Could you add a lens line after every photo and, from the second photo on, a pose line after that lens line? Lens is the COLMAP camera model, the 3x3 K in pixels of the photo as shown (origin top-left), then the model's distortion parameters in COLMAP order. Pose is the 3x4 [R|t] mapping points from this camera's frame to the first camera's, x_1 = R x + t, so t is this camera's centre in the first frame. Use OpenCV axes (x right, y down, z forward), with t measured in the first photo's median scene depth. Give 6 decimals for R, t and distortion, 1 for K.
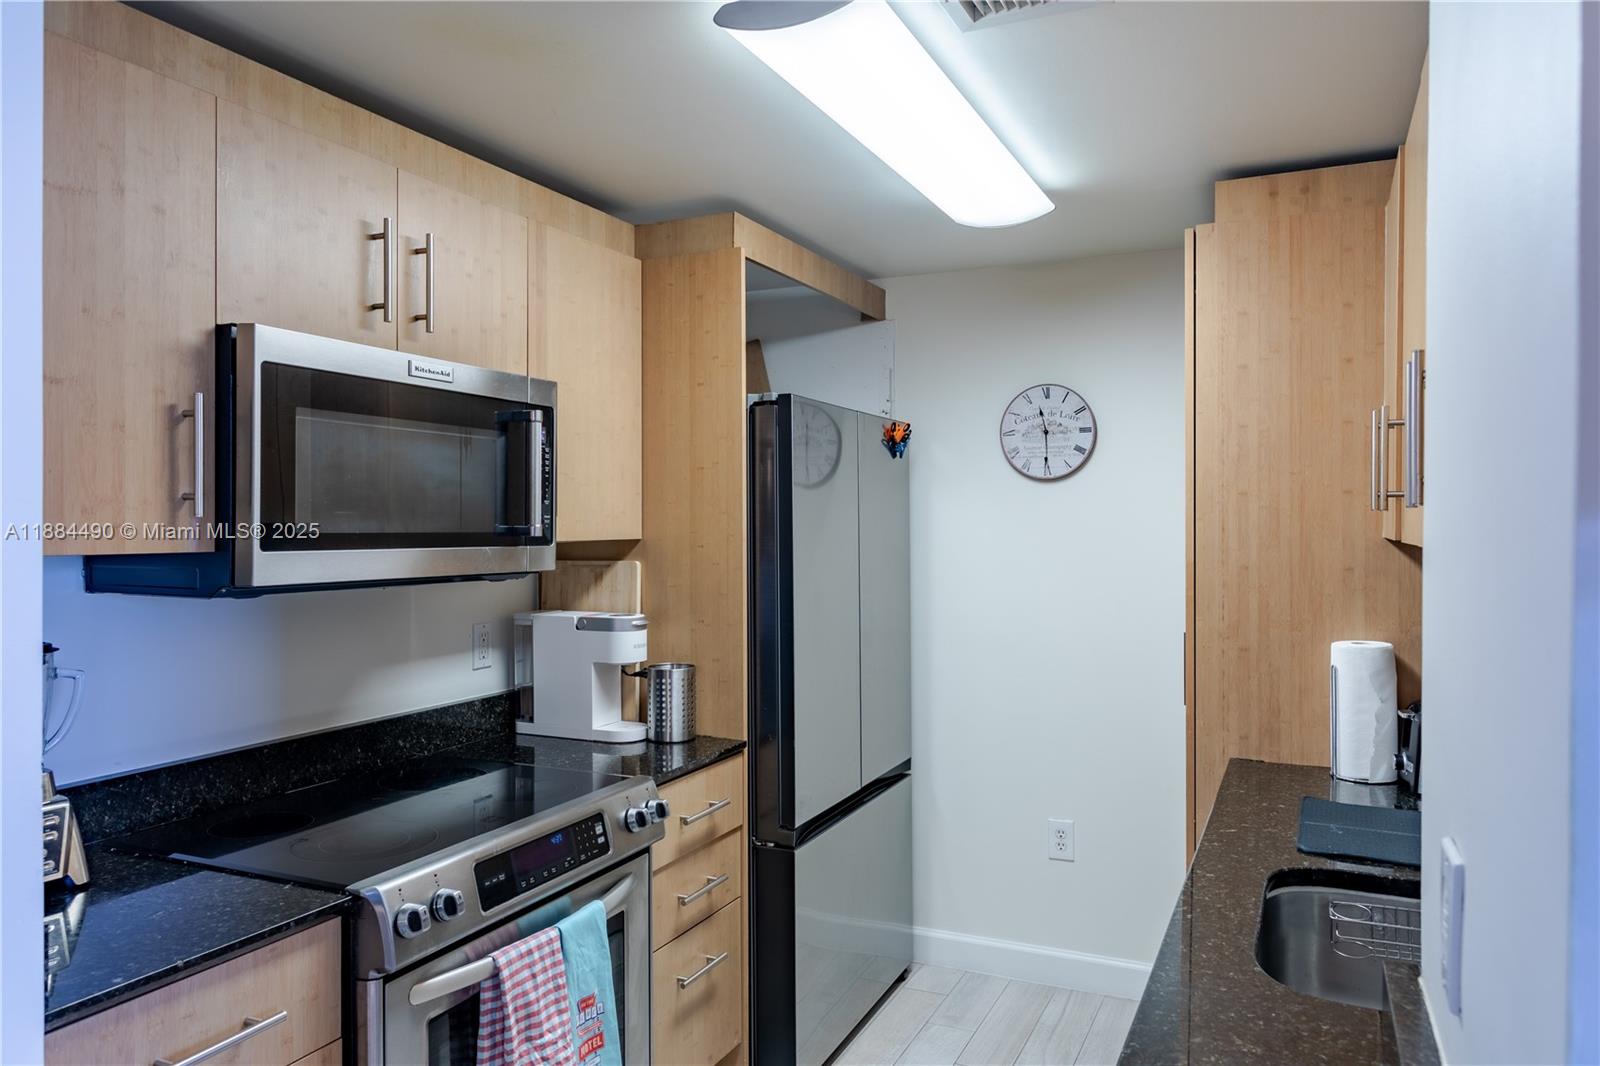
lens RADIAL K [[1115.8, 0, 800.0], [0, 1115.8, 533.0], [0, 0, 1]] dist [0.007410, 0.002683]
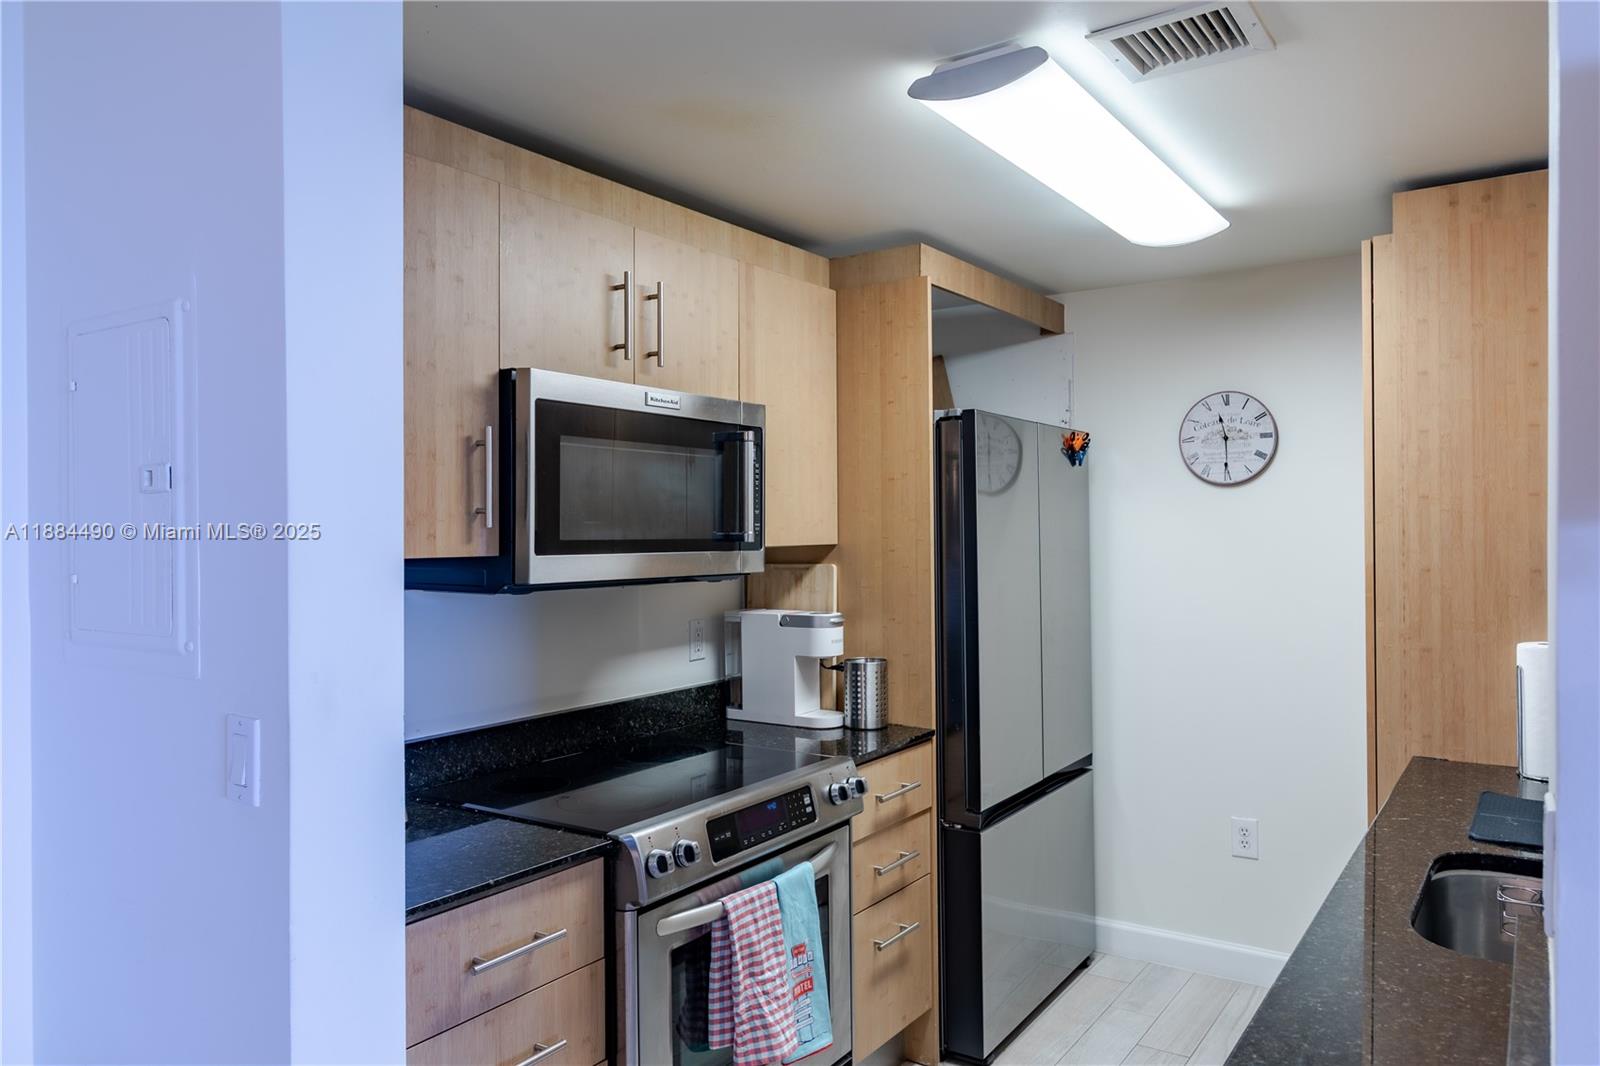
lens RADIAL K [[1115.8, 0, 800.0], [0, 1115.8, 533.0], [0, 0, 1]] dist [0.007410, 0.002683]
pose [[0.987362, -0.005853, -0.158375, -0.004917], [0.005098, 0.999974, -0.005175, -0.000091], [0.158401, 0.004302, 0.987366, -0.102596]]
